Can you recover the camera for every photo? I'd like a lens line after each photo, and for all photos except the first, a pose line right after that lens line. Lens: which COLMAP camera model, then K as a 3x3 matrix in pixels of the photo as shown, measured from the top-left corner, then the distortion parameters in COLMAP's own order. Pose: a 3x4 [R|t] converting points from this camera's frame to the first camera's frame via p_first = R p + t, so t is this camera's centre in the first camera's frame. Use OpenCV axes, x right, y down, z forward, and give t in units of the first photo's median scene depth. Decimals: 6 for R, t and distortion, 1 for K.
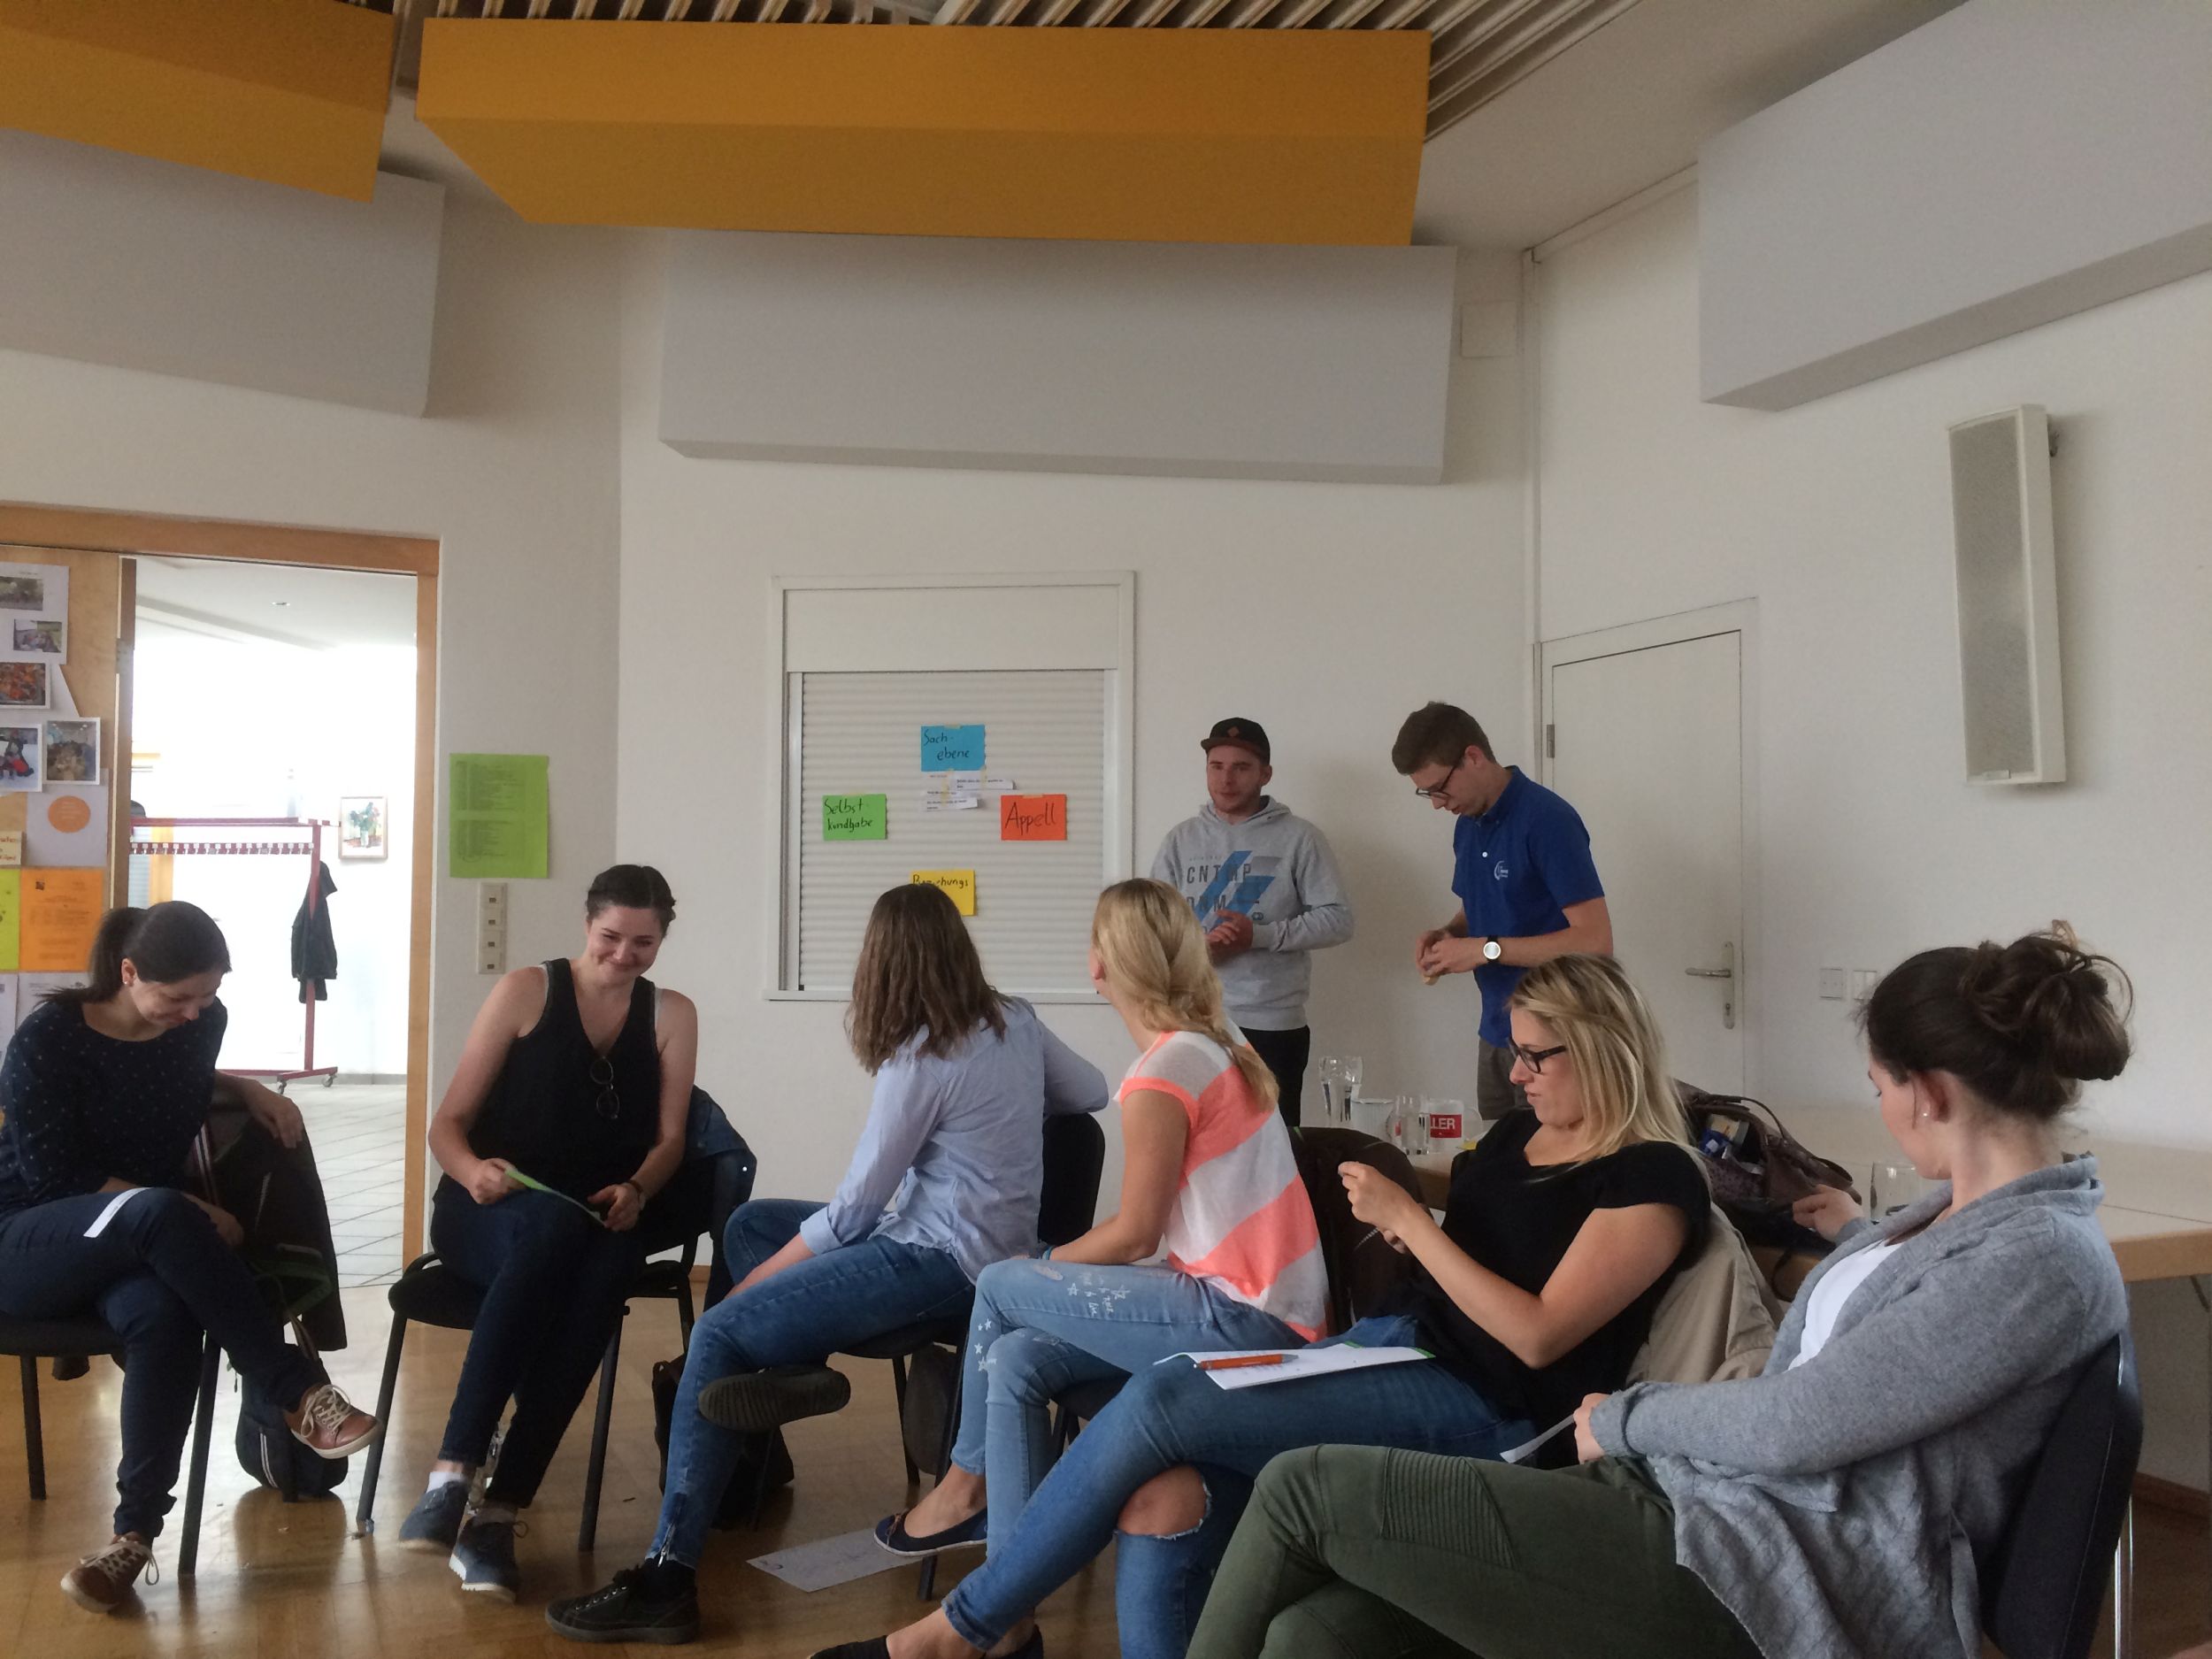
lens RADIAL K [[1882.1, 0, 1107.3], [0, 1882.1, 835.5], [0, 0, 1]] dist [0.077537, -0.098242]
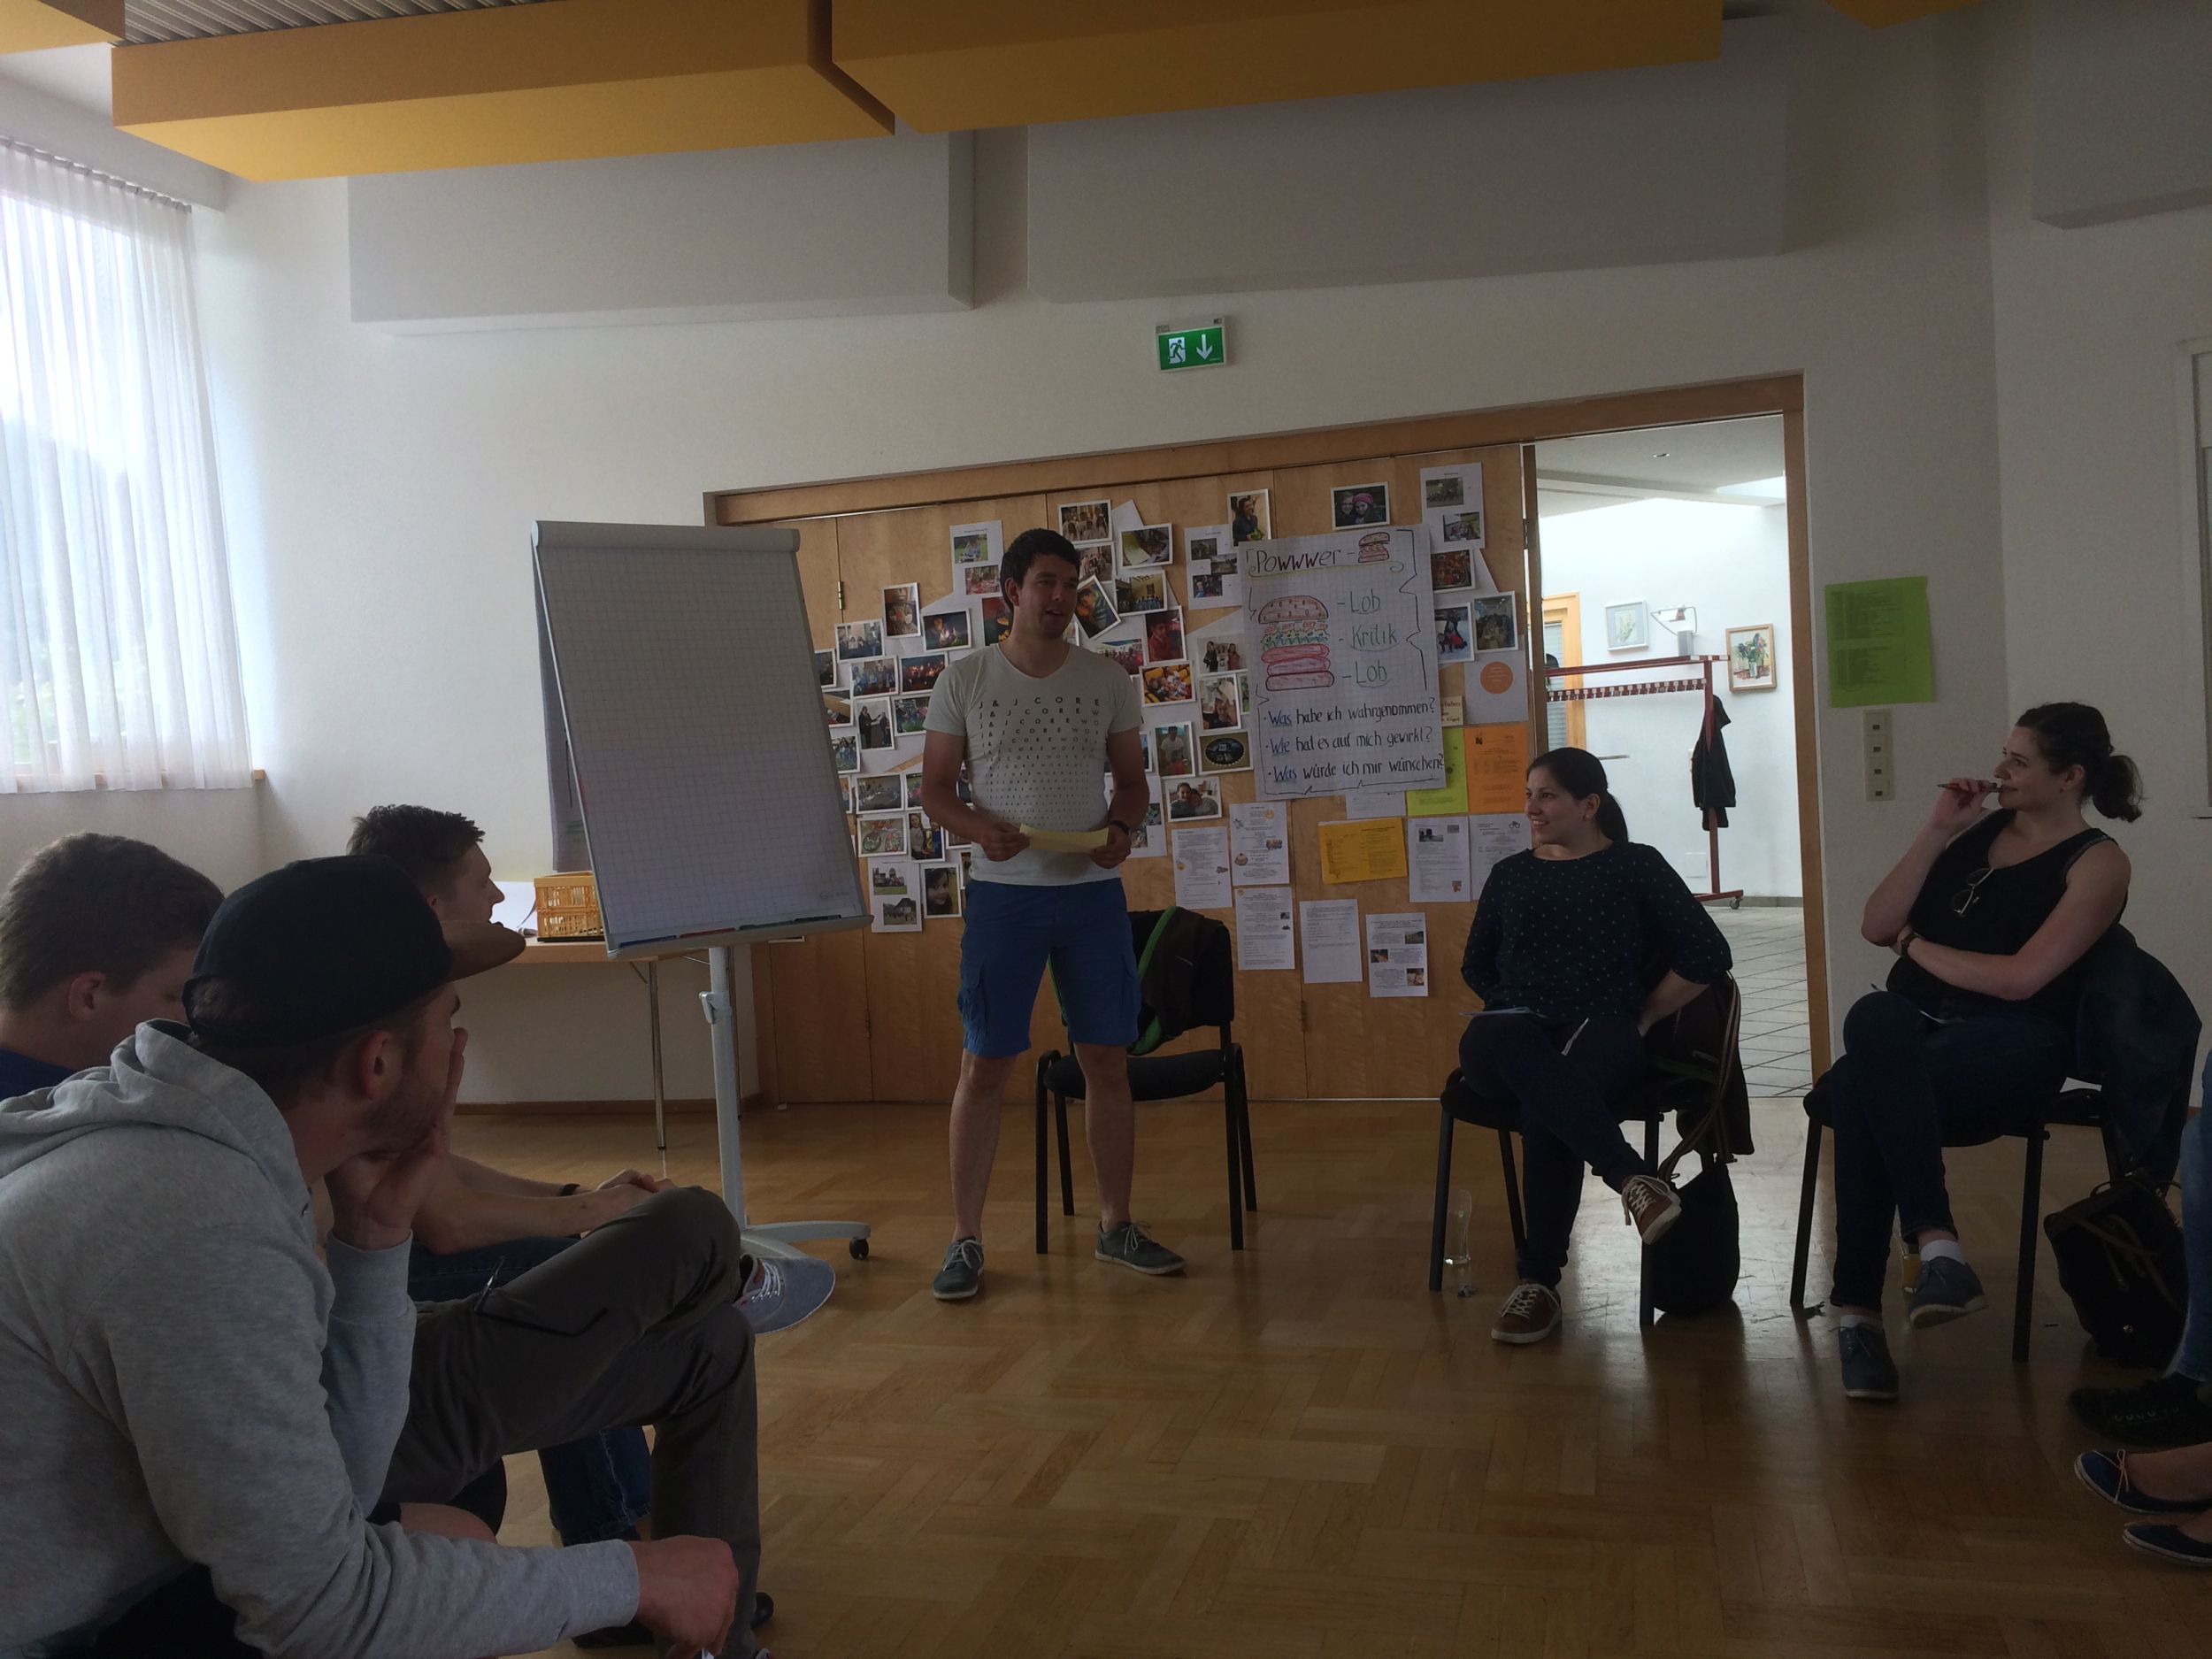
lens RADIAL K [[1882.1, 0, 1103.4], [0, 1882.1, 841.5], [0, 0, 1]] dist [0.077537, -0.098242]
pose [[0.758803, -0.025621, -0.650816, 0.018559], [0.088511, 0.994013, 0.064066, -0.006434], [0.645278, -0.106218, 0.756528, -0.031911]]
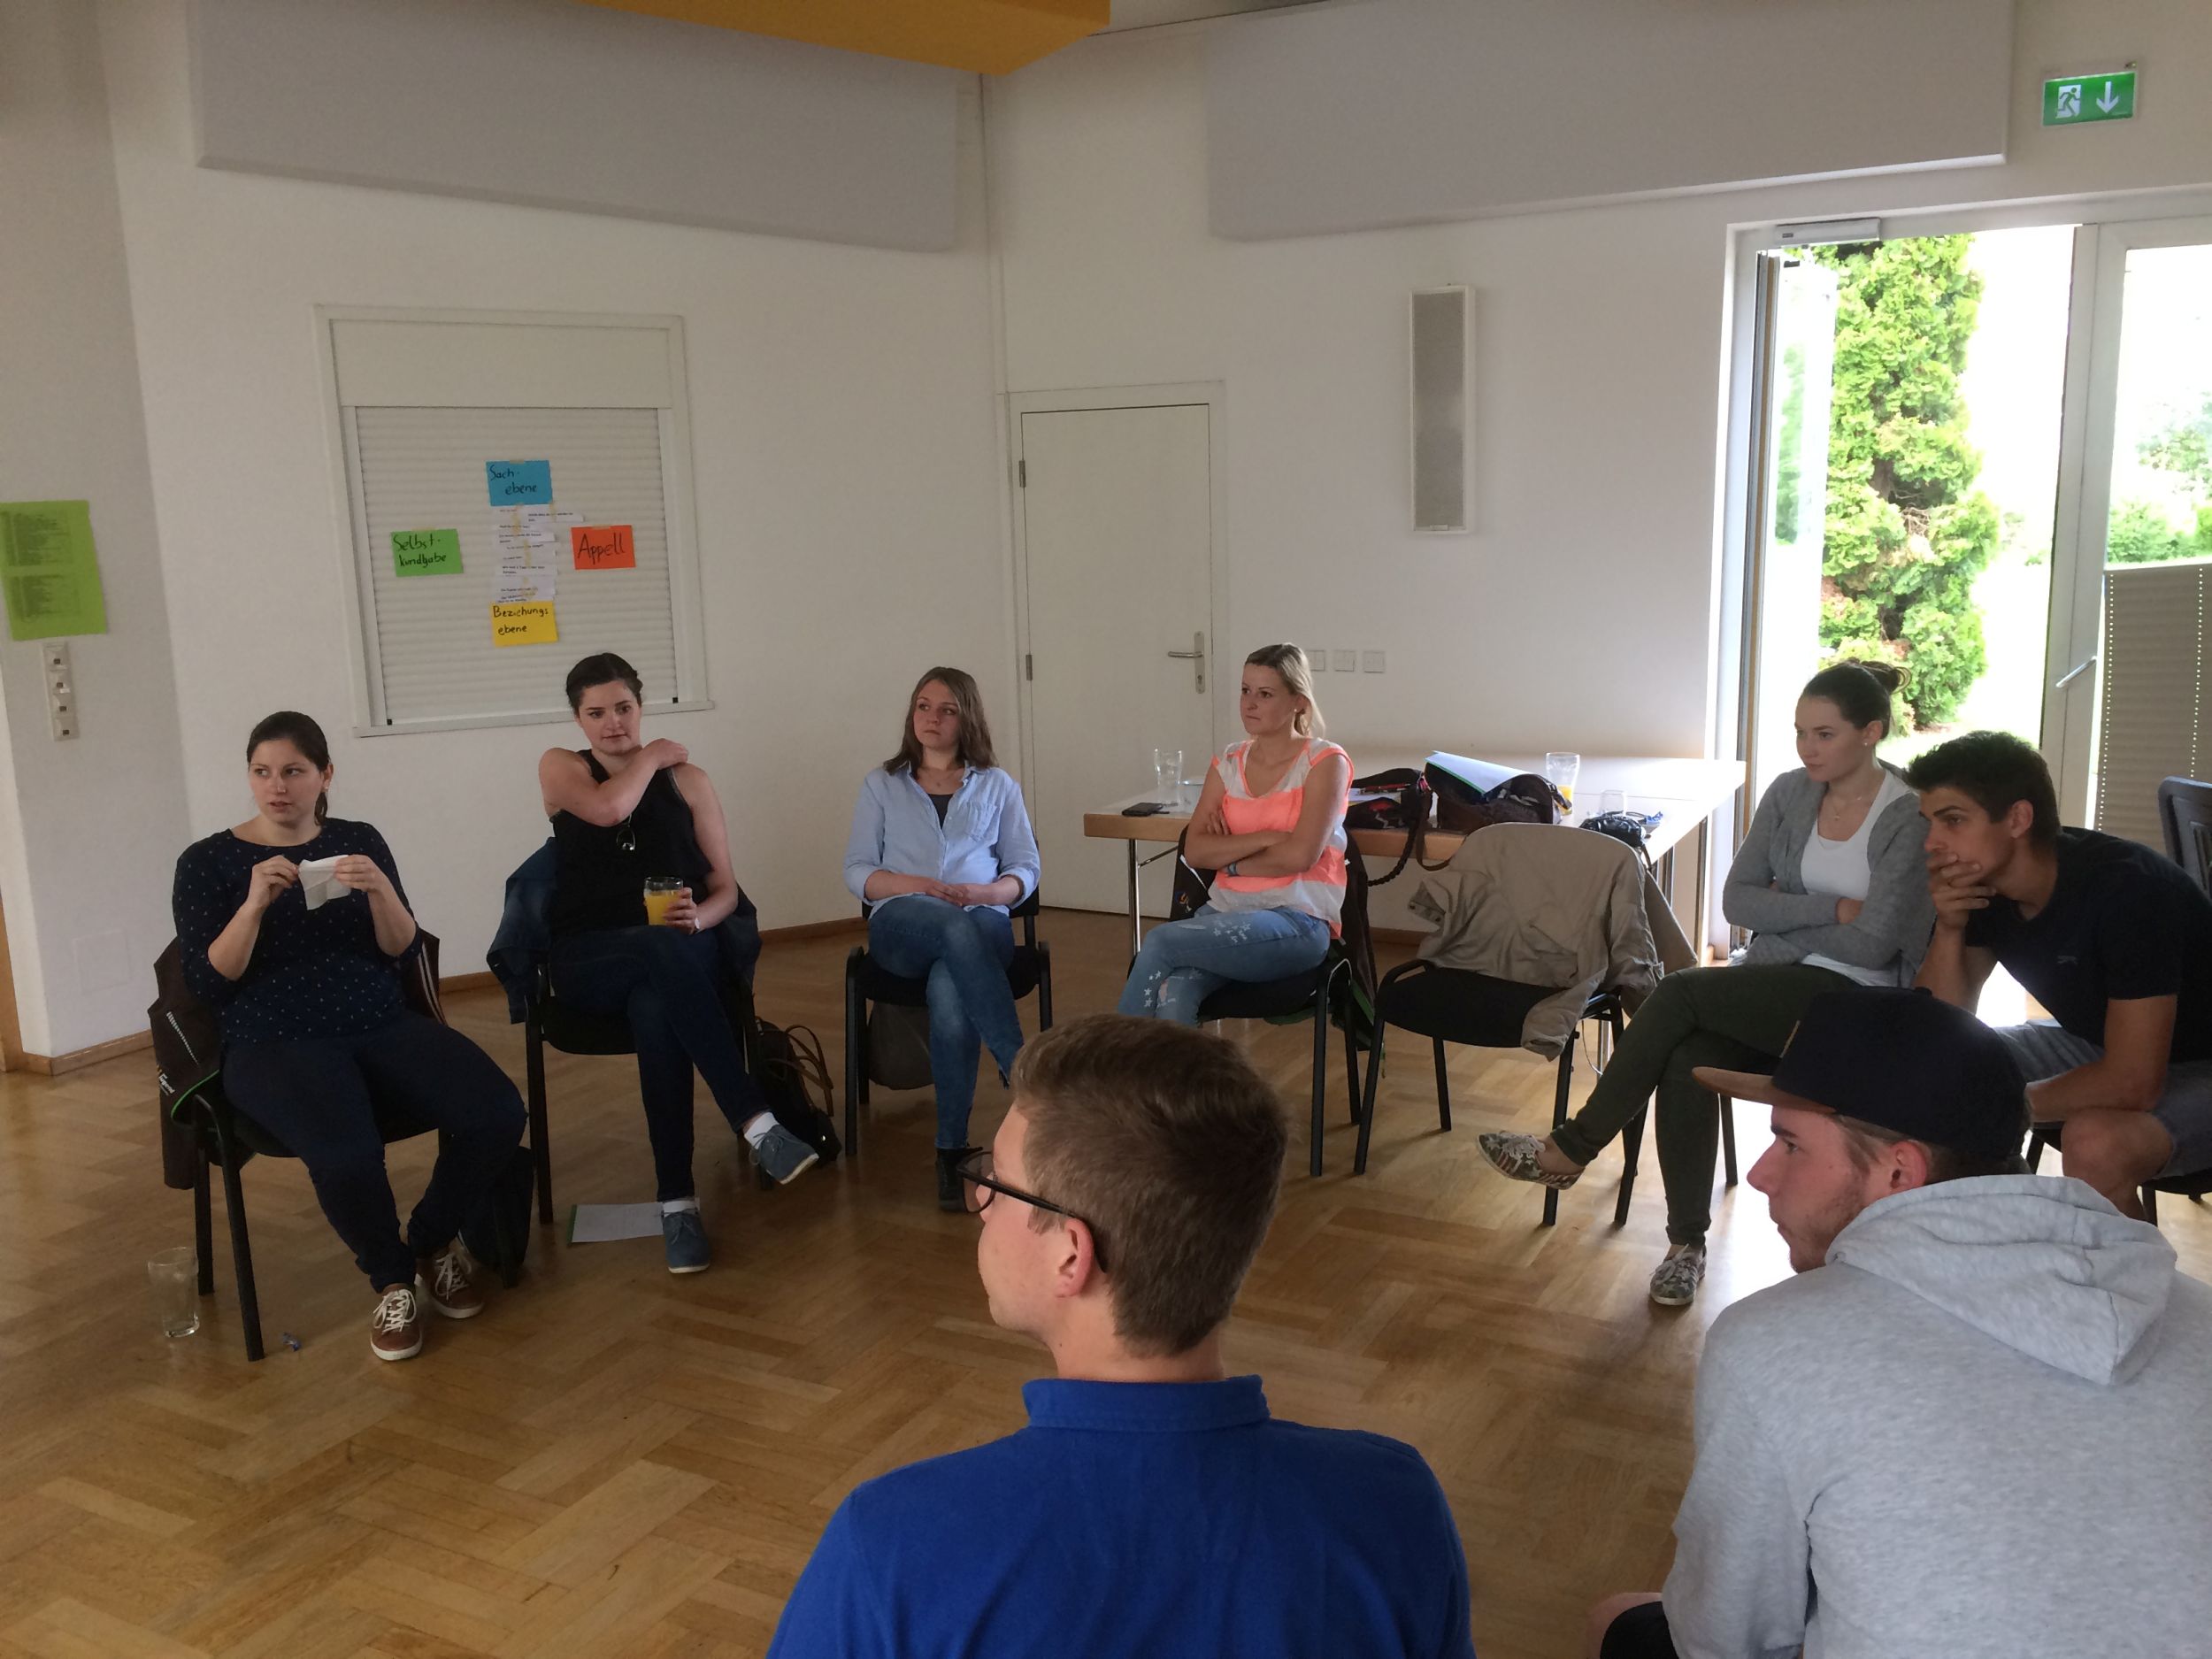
lens RADIAL K [[1882.1, 0, 1113.2], [0, 1882.1, 833.3], [0, 0, 1]] dist [0.077537, -0.098242]
pose [[0.785094, -0.136177, 0.604221, -0.492612], [0.004723, 0.976819, 0.214015, -0.081099], [-0.619358, -0.165169, 0.767538, -0.052684]]
